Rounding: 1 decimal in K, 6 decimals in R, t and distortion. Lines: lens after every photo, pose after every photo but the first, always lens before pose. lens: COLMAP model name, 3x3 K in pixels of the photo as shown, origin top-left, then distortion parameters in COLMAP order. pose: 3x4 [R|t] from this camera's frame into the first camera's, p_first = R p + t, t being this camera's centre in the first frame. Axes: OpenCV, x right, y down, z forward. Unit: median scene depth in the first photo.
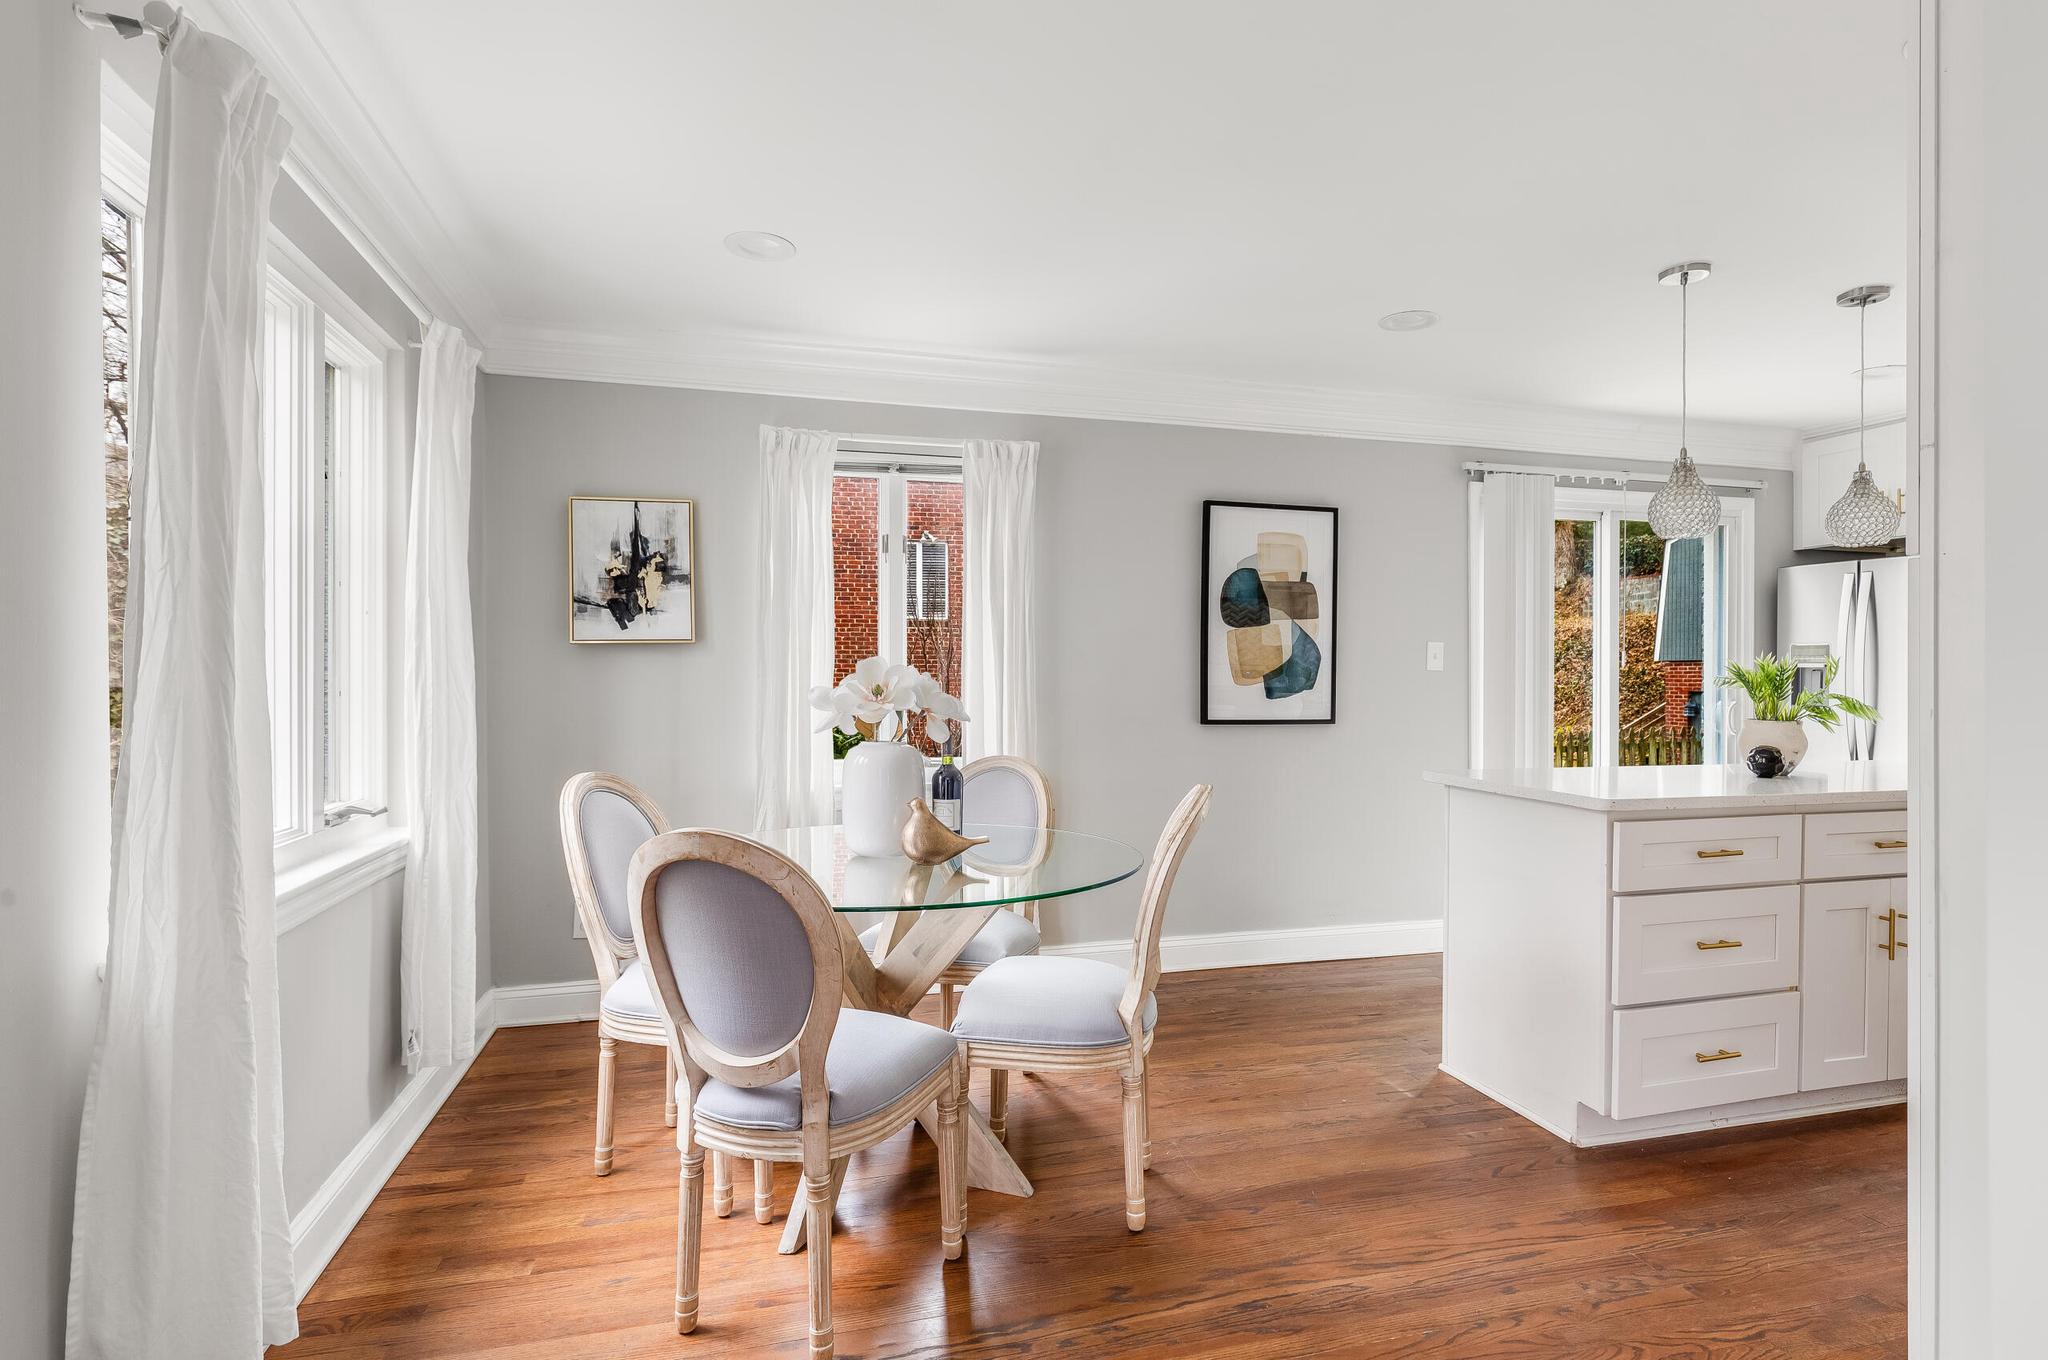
lens RADIAL K [[1024.3, 0, 1024.0], [0, 1024.3, 680.0], [0, 0, 1]] dist [-0.003554, -0.000572]
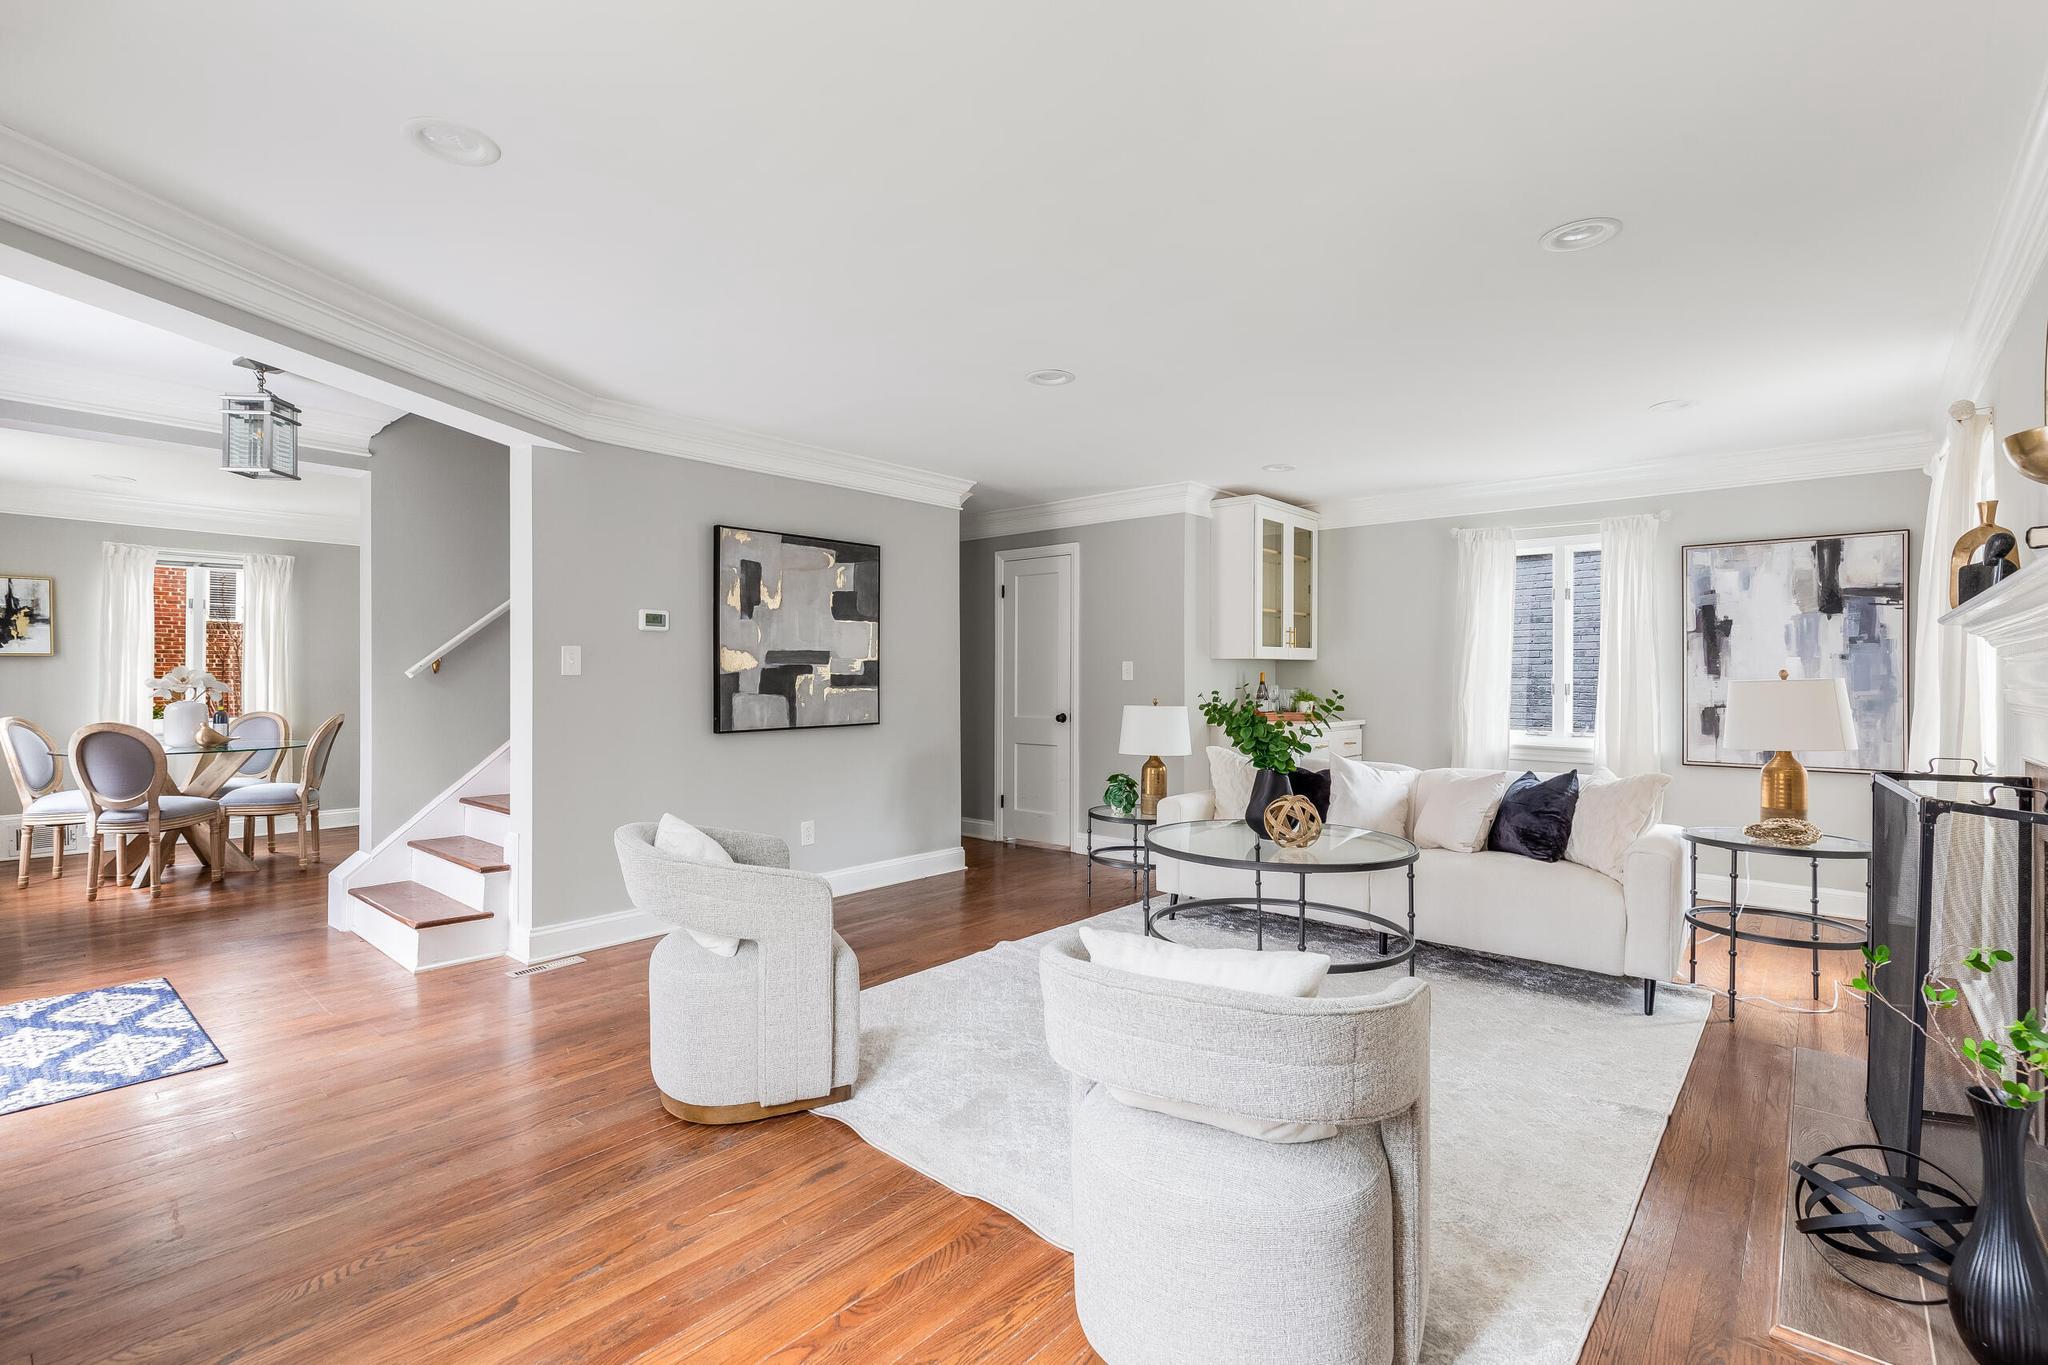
lens RADIAL K [[923.8, 0, 1018.4], [0, 923.8, 674.9], [0, 0, 1]] dist [0.001017, 0.000156]
pose [[0.833162, 0.004118, 0.553014, 0.211076], [-0.001265, 0.999984, -0.005542, 0.005741], [-0.553028, 0.003918, 0.833153, -1.378969]]
